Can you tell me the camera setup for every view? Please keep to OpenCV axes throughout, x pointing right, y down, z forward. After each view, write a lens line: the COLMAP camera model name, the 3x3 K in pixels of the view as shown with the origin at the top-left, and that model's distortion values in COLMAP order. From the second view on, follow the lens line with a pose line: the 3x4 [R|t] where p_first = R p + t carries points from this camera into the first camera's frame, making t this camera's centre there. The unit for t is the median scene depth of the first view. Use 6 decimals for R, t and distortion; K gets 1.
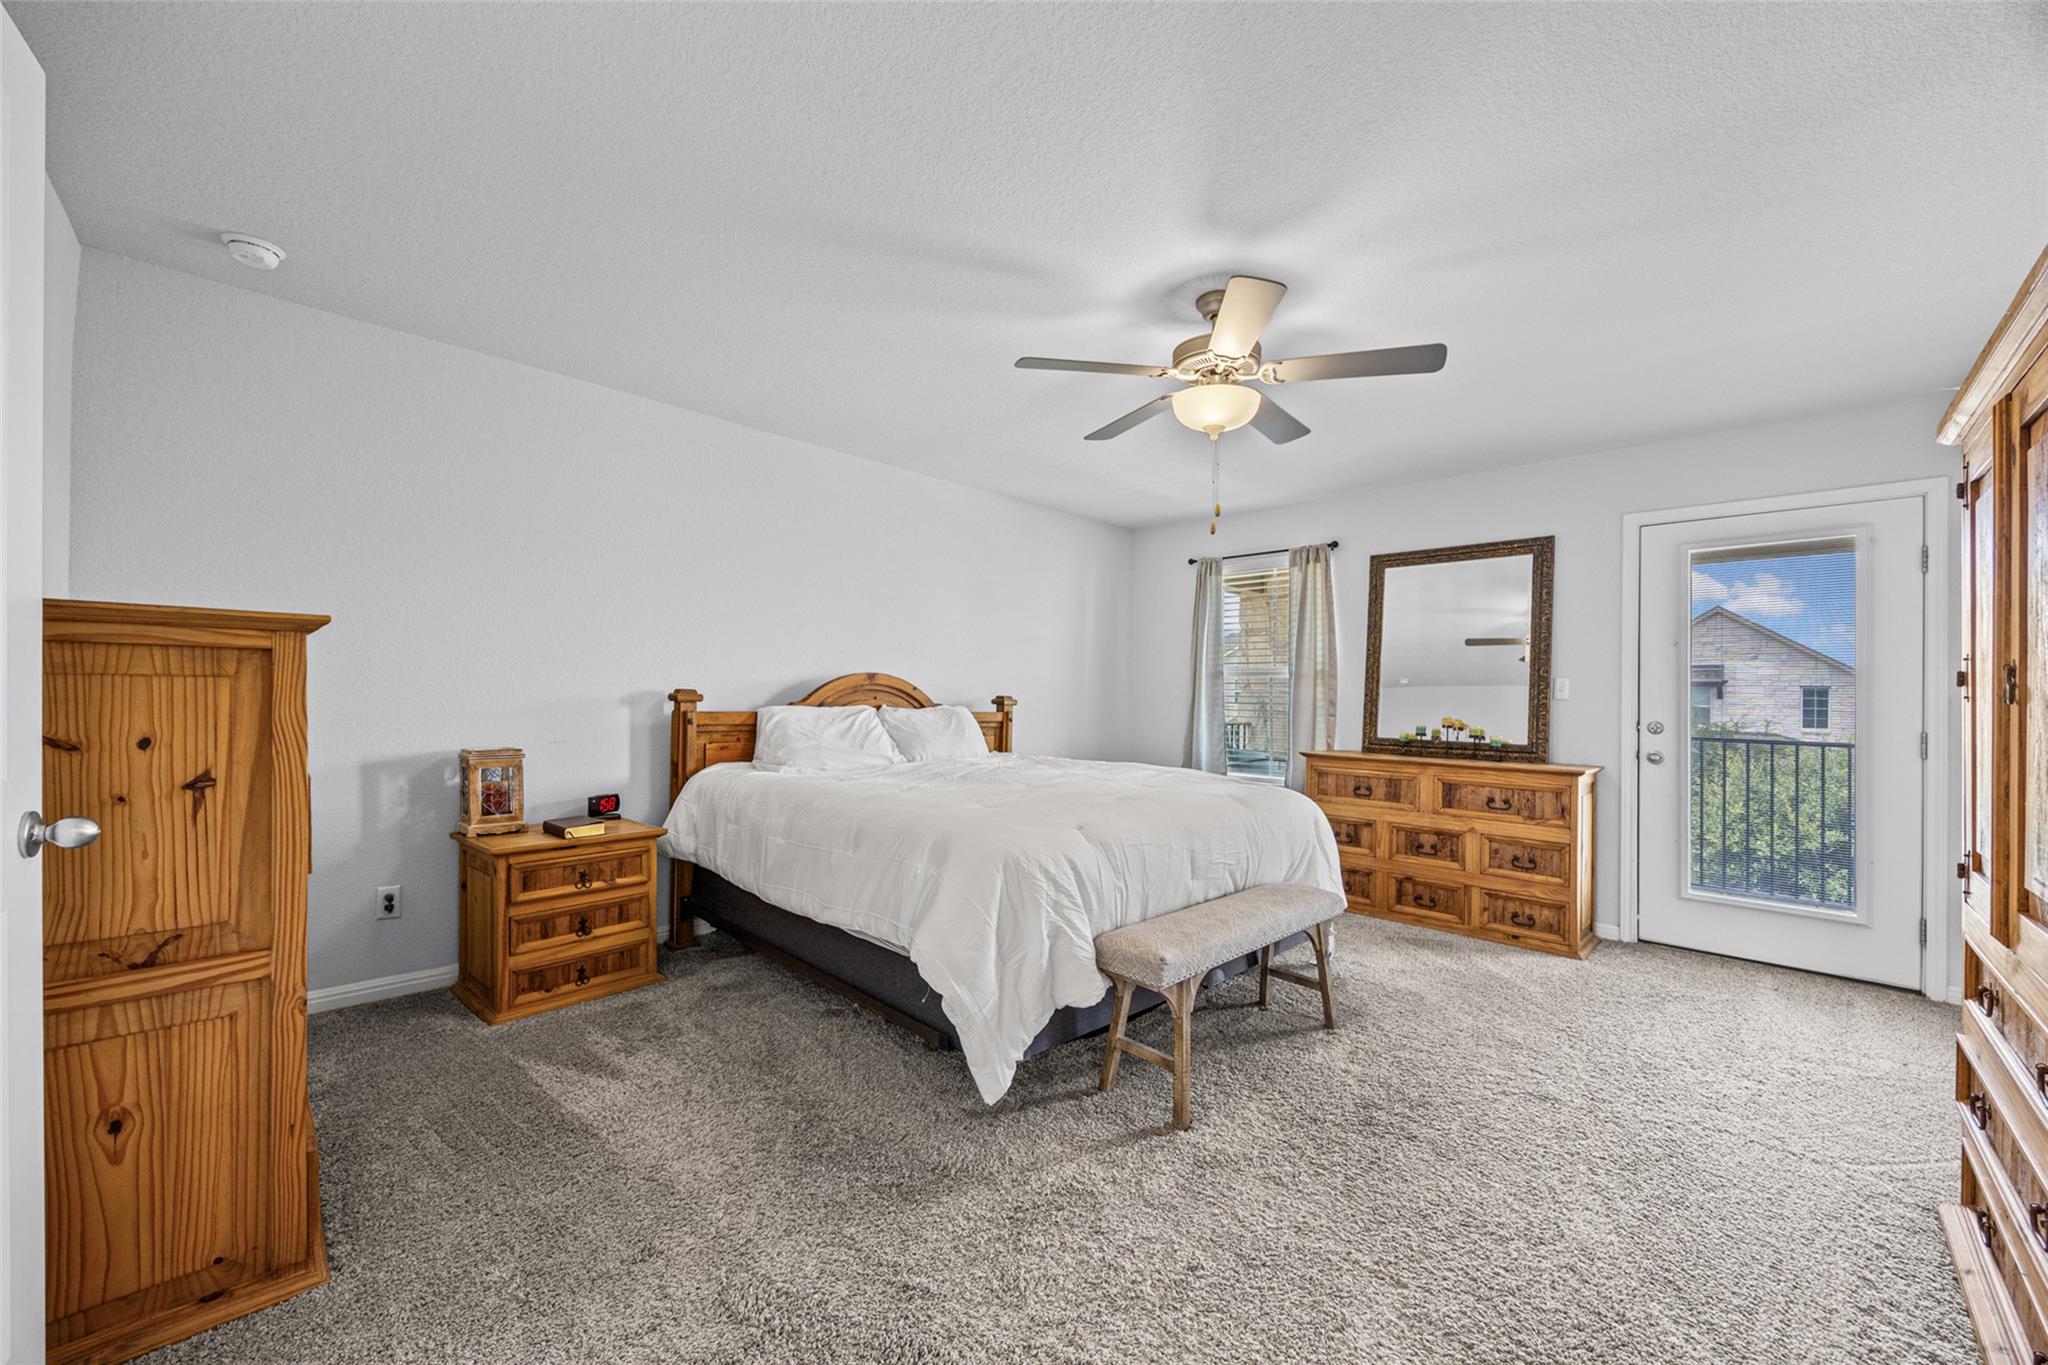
lens RADIAL K [[786.3, 0, 1015.6], [0, 786.3, 691.1], [0, 0, 1]] dist [0.001814, -0.000159]
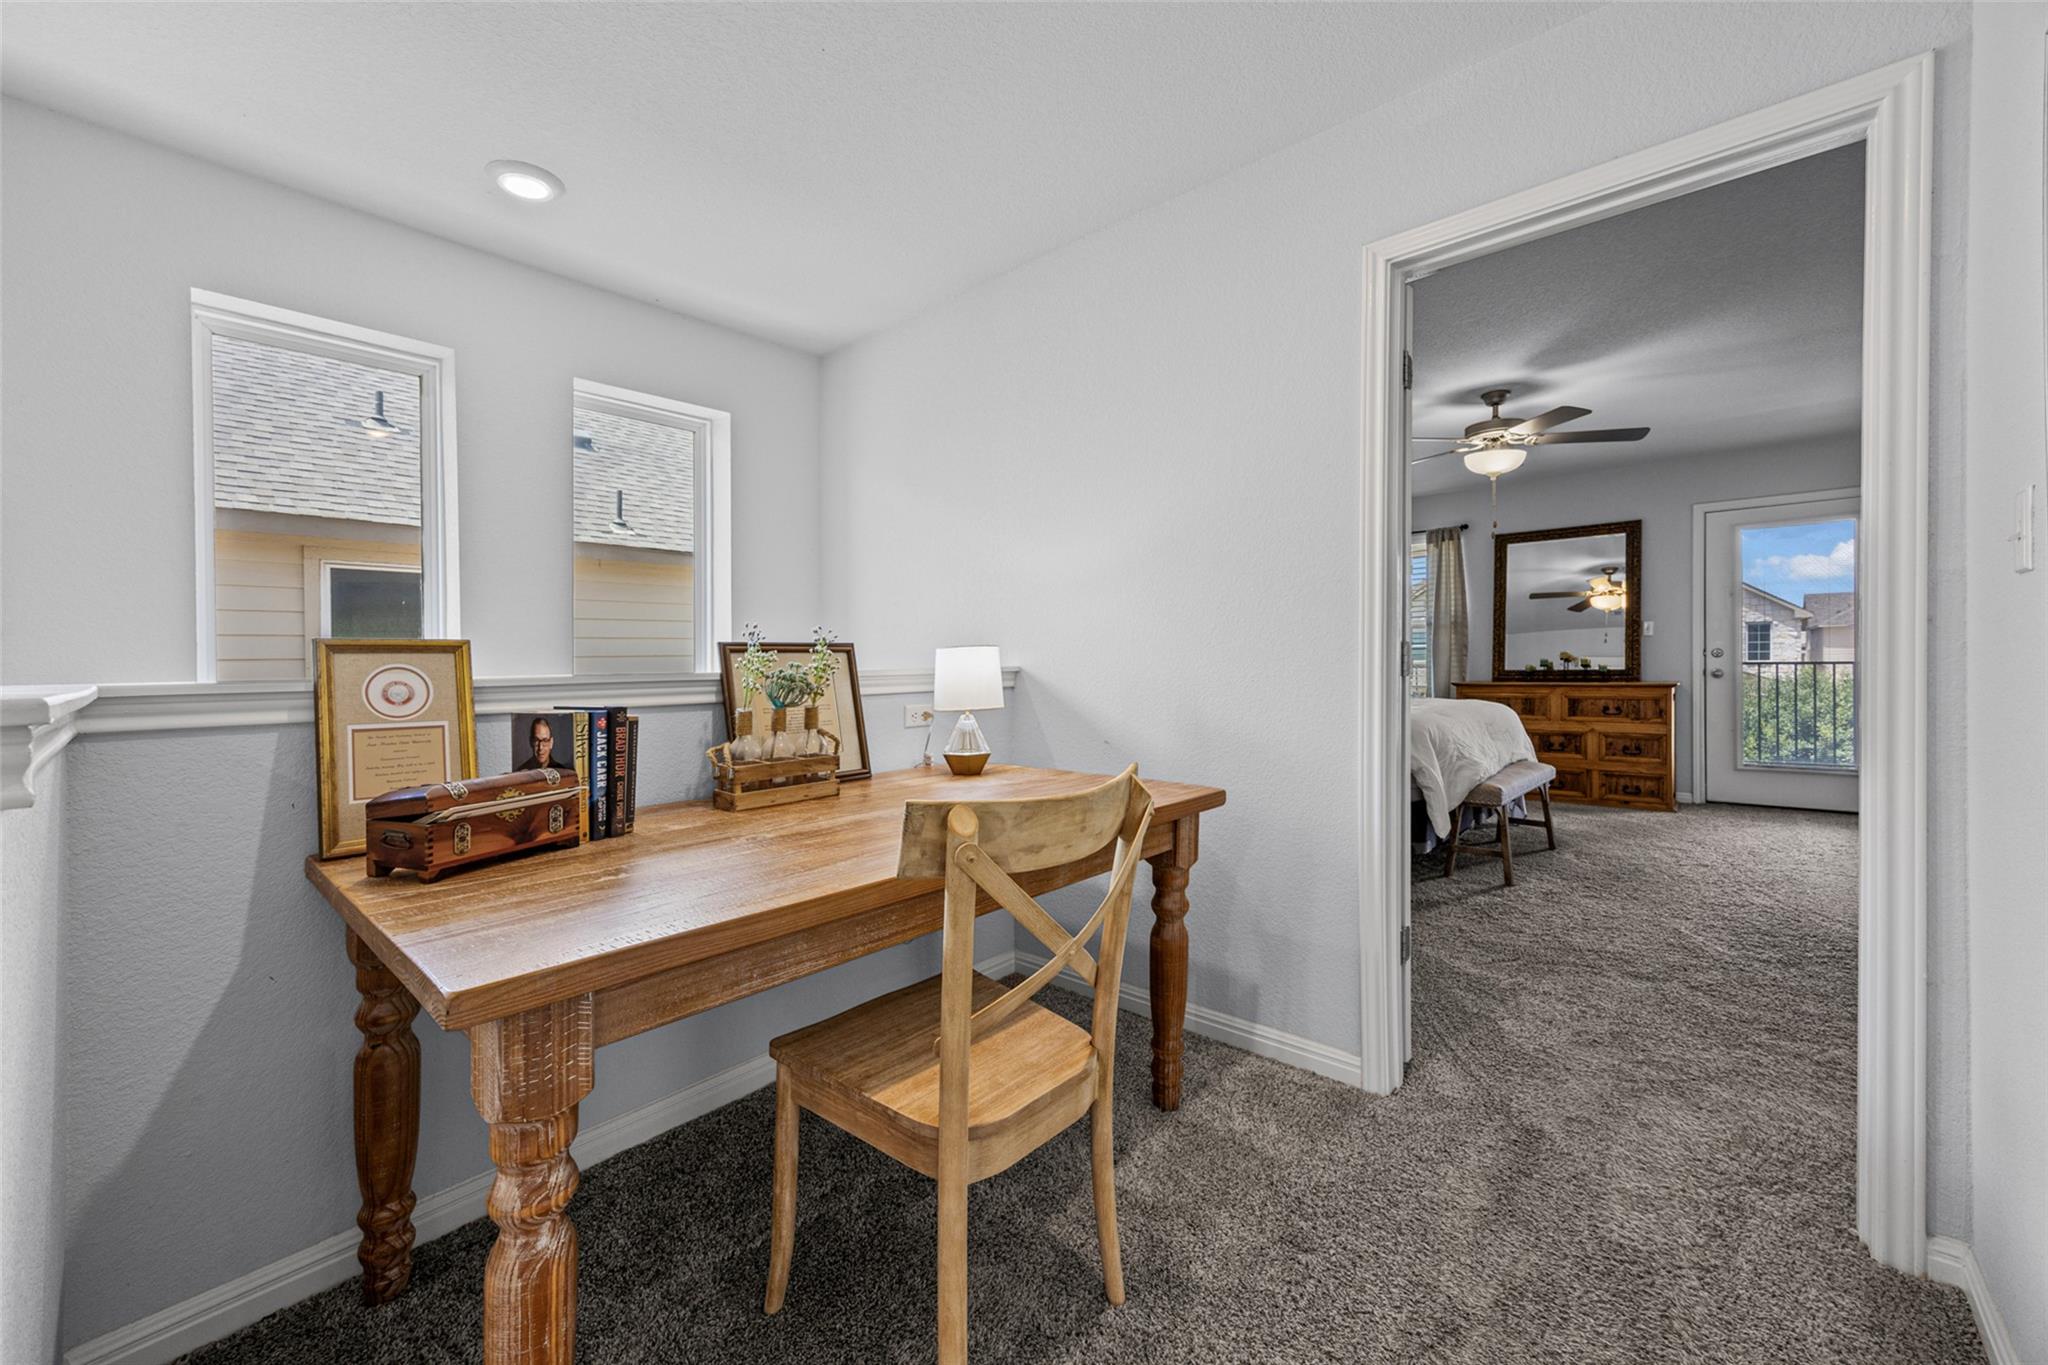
lens RADIAL K [[786.3, 0, 1028.5], [0, 786.3, 674.4], [0, 0, 1]] dist [0.001814, -0.000159]
pose [[0.998120, -0.038623, 0.047597, -0.482592], [0.037457, 0.998982, 0.025138, 0.002075], [-0.048520, -0.023308, 0.998550, -0.354120]]
